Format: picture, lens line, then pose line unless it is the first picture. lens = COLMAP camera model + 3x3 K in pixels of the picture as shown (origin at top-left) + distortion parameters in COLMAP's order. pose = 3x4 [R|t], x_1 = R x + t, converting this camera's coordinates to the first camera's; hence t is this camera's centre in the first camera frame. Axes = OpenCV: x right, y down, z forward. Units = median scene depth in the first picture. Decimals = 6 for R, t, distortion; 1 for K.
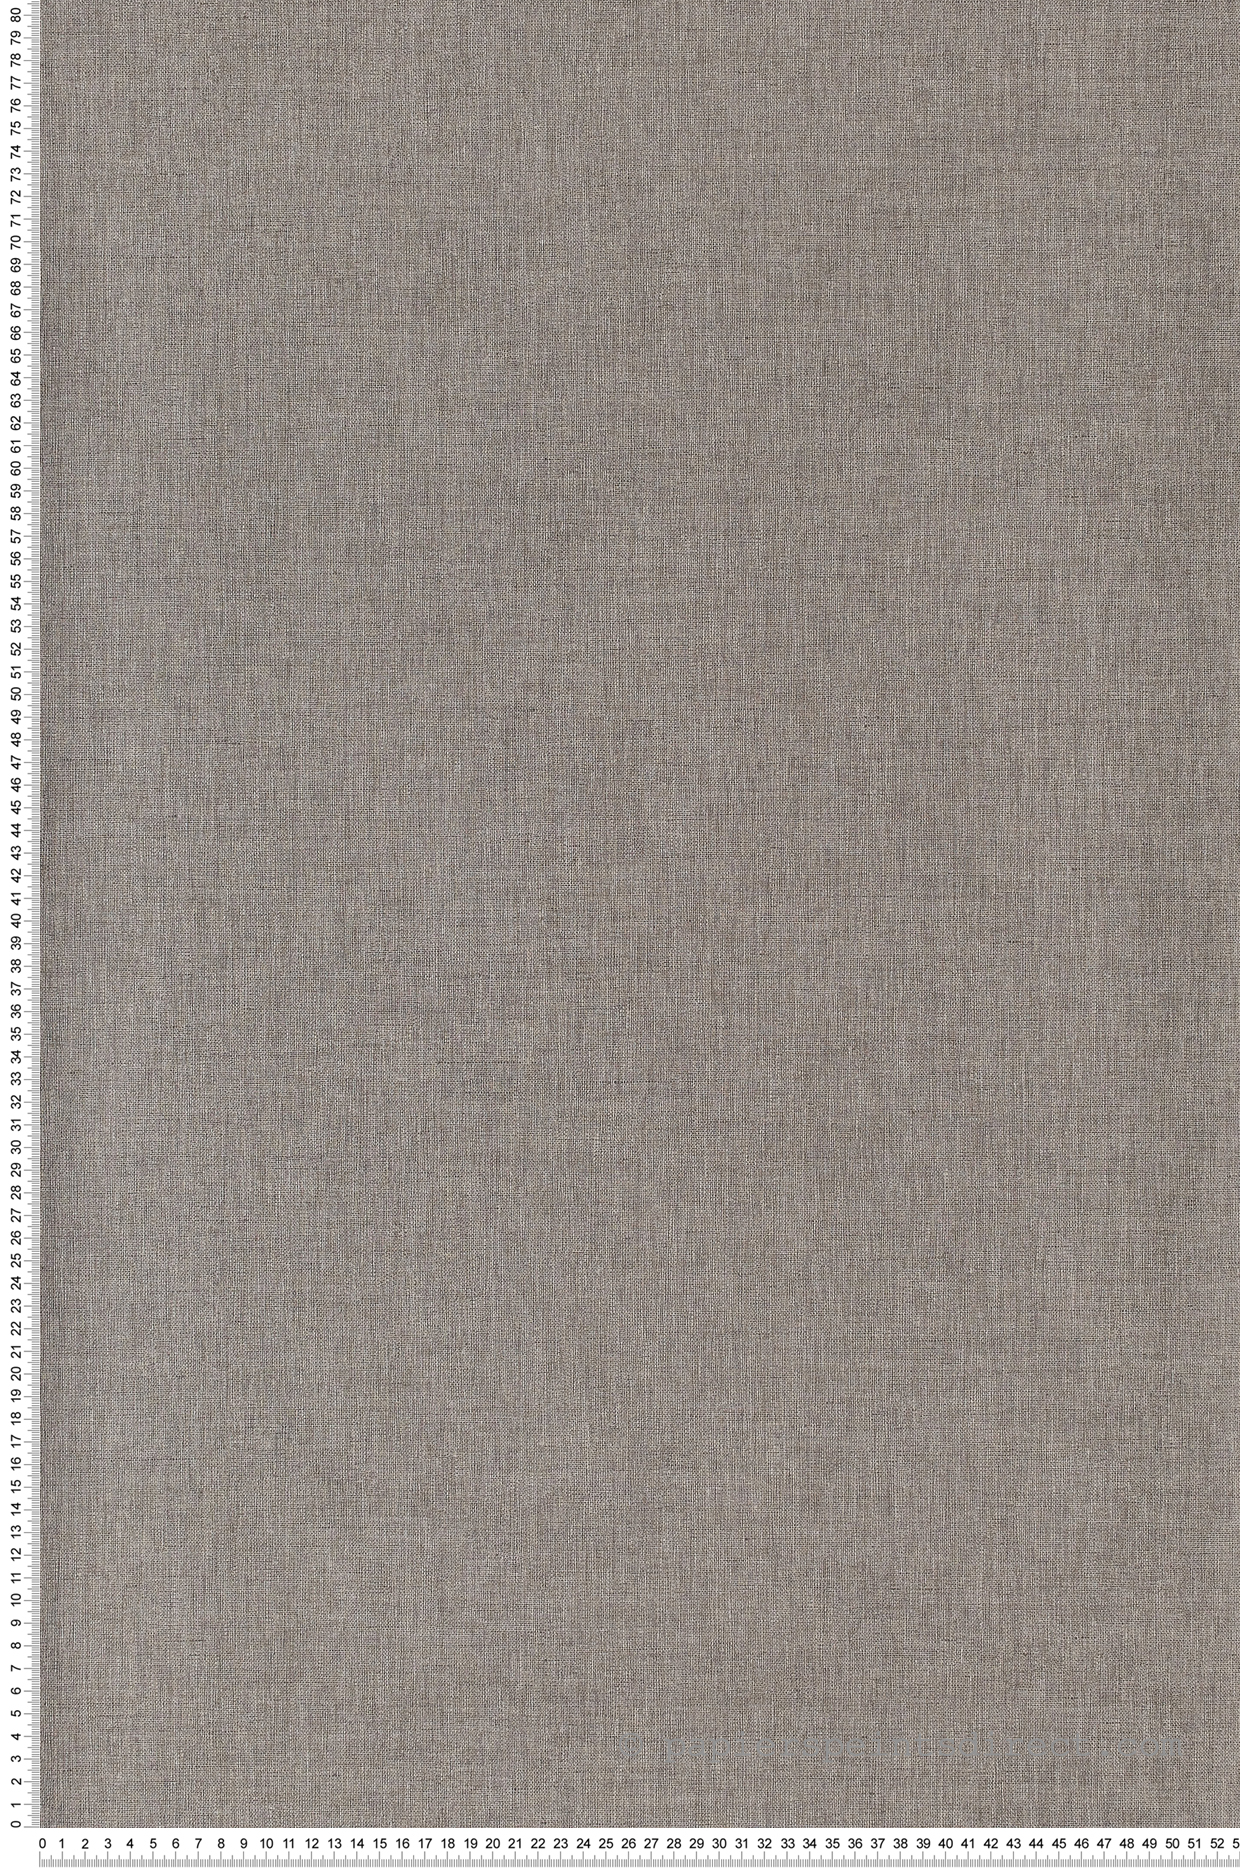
lens RADIAL K [[3199.9, 0, 628.7], [0, 3199.9, 821.9], [0, 0, 1]] dist [0.045923, 0.000000]
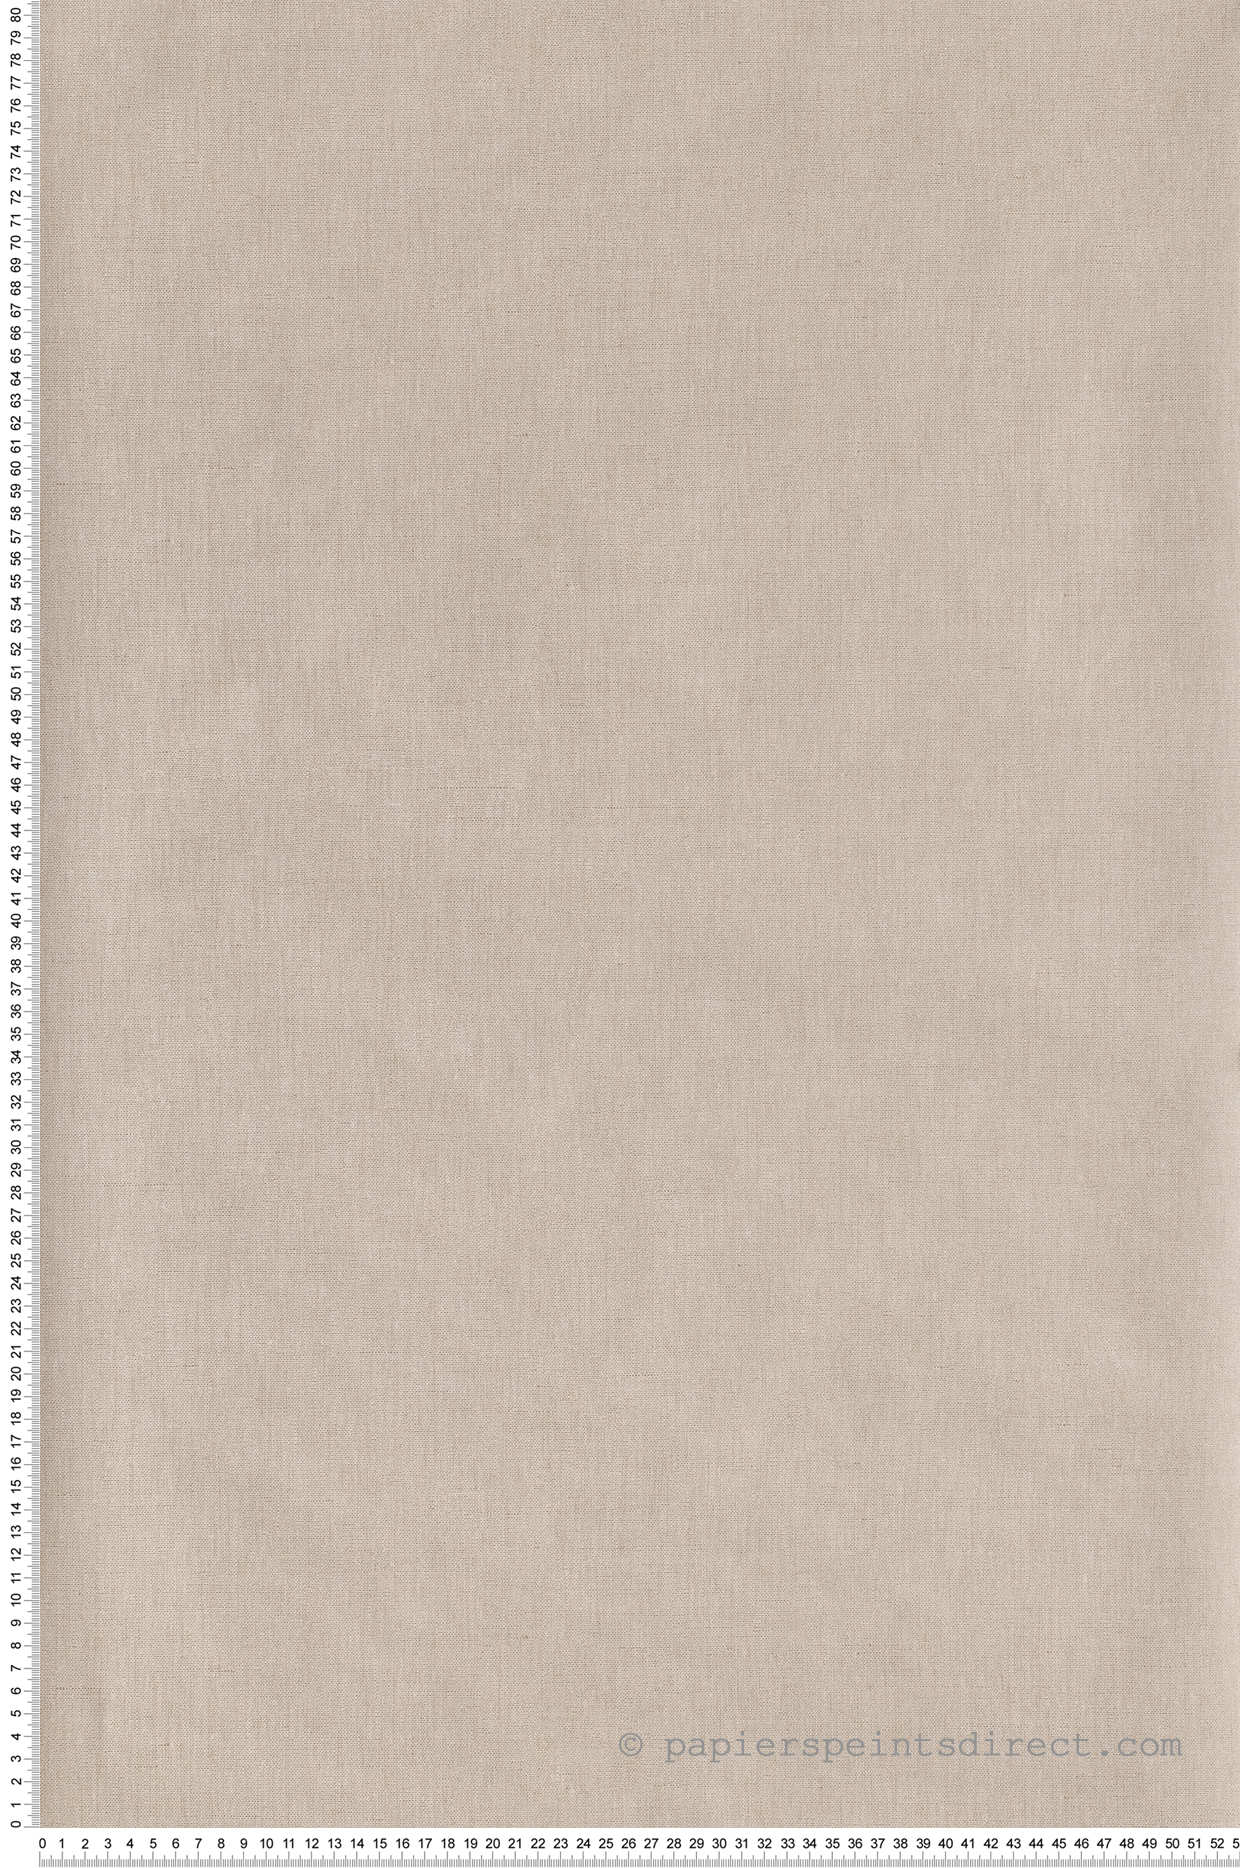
lens RADIAL K [[3199.9, 0, 618.2], [0, 3199.9, 920.0], [0, 0, 1]] dist [0.045923, 0.000000]
pose [[0.999999, -0.000168, -0.000986, -0.000064], [0.000158, 0.999946, -0.010424, 0.126697], [0.000987, 0.010424, 0.999945, 0.000436]]
